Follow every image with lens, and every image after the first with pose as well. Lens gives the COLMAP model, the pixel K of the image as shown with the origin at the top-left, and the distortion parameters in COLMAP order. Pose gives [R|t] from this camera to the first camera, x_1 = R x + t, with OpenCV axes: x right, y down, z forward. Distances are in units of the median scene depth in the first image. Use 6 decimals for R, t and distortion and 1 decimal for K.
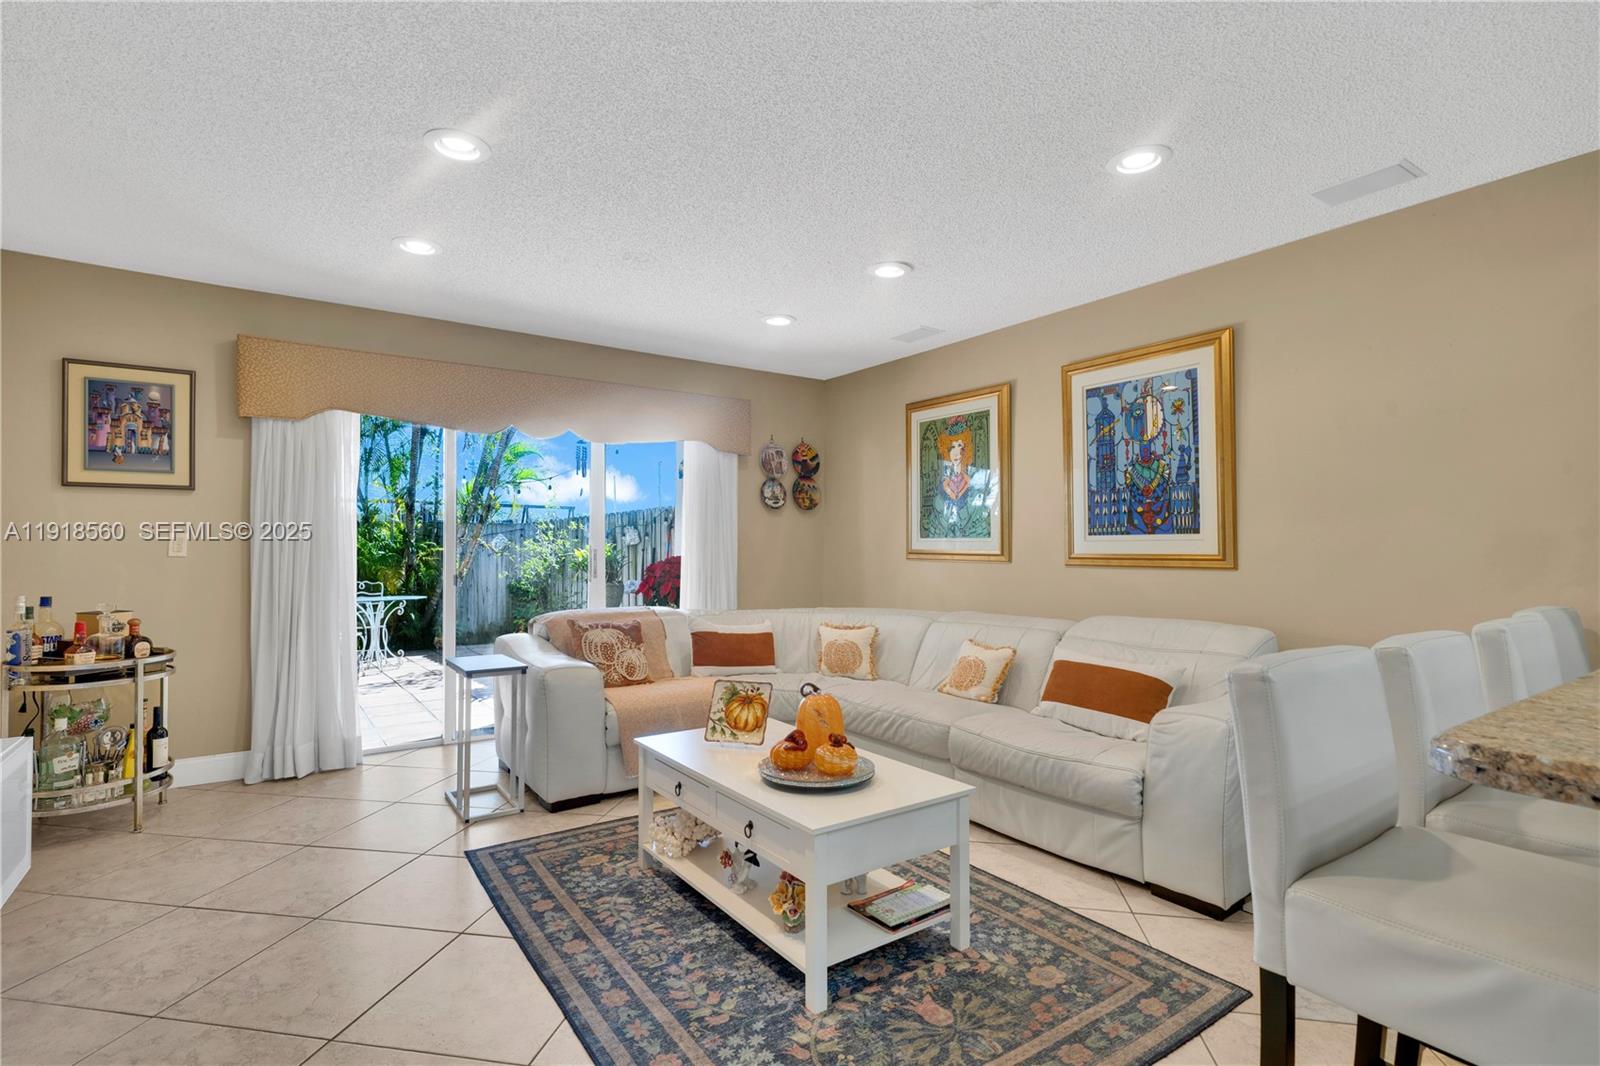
lens RADIAL K [[762.0, 0, 787.7], [0, 762.0, 534.9], [0, 0, 1]] dist [0.003167, -0.000850]
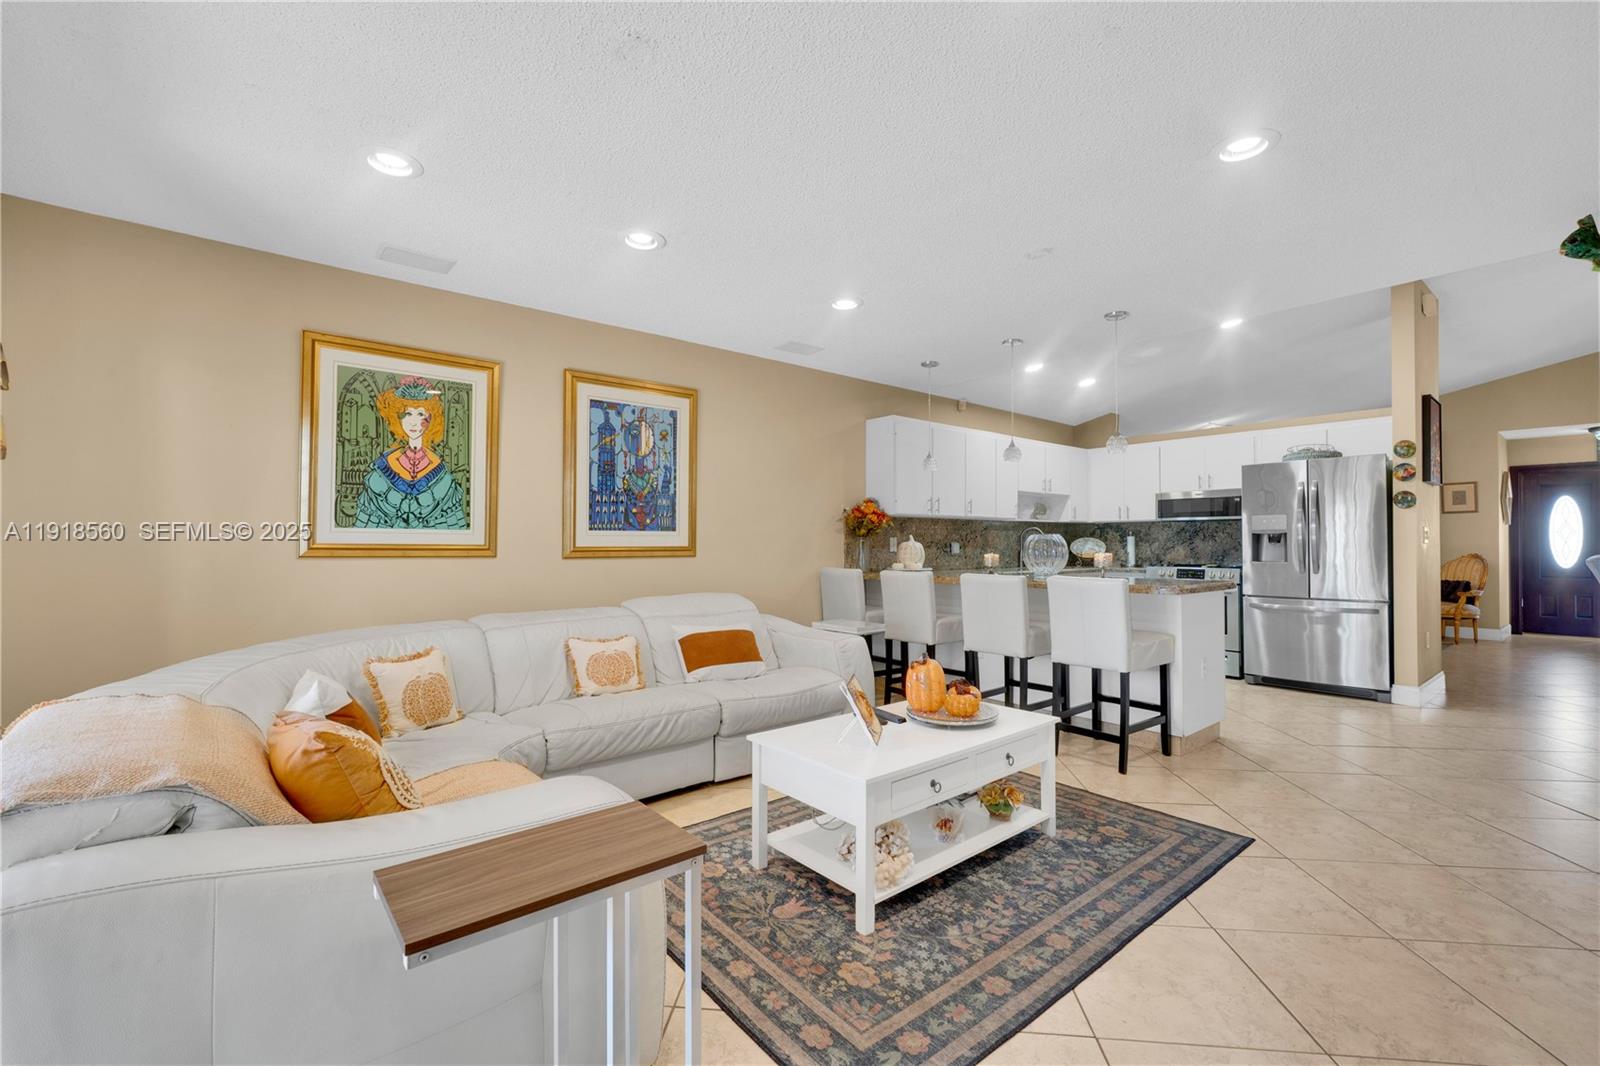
lens RADIAL K [[678.7, 0, 798.7], [0, 678.7, 540.8], [0, 0, 1]] dist [-0.004959, 0.000662]
pose [[-0.089989, 0.003330, 0.995937, -0.689875], [-0.016770, 0.999848, -0.004859, 0.017427], [-0.995802, -0.017140, -0.089919, 0.872453]]
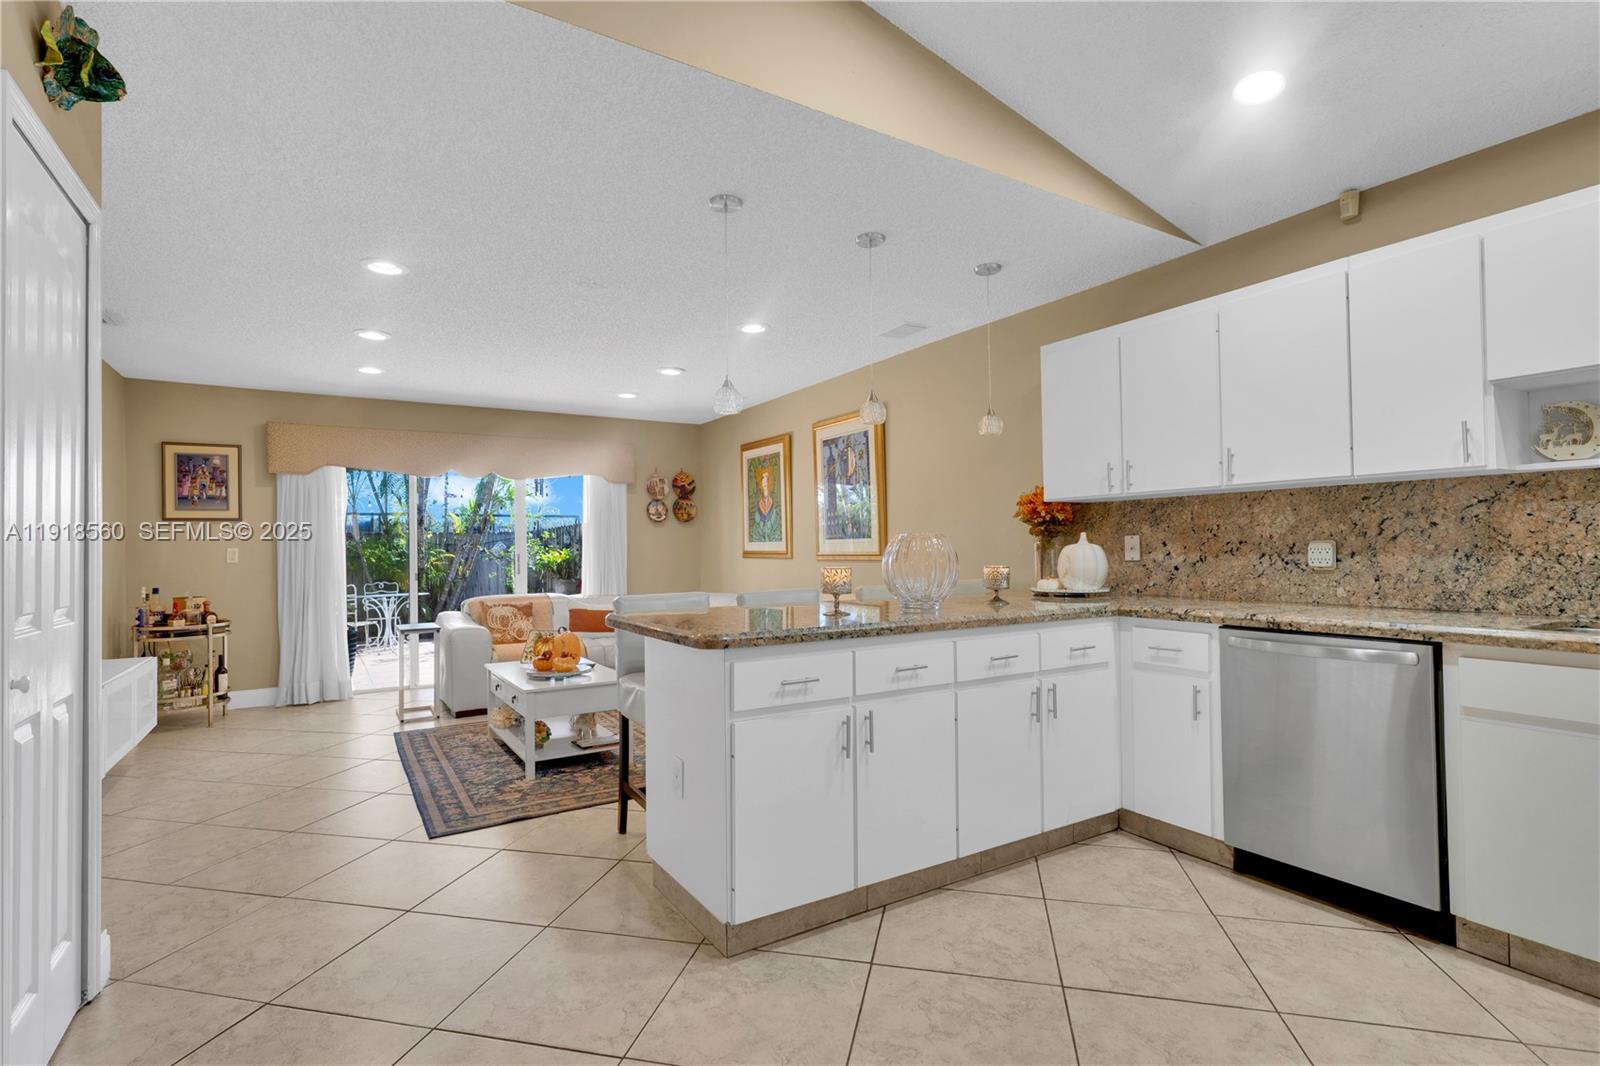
lens RADIAL K [[762.0, 0, 790.7], [0, 762.0, 534.5], [0, 0, 1]] dist [0.003167, -0.000850]
pose [[0.998404, -0.016763, -0.053937, 0.452238], [0.016711, 0.999859, -0.001418, -0.009233], [0.053953, 0.000514, 0.998543, -0.527971]]
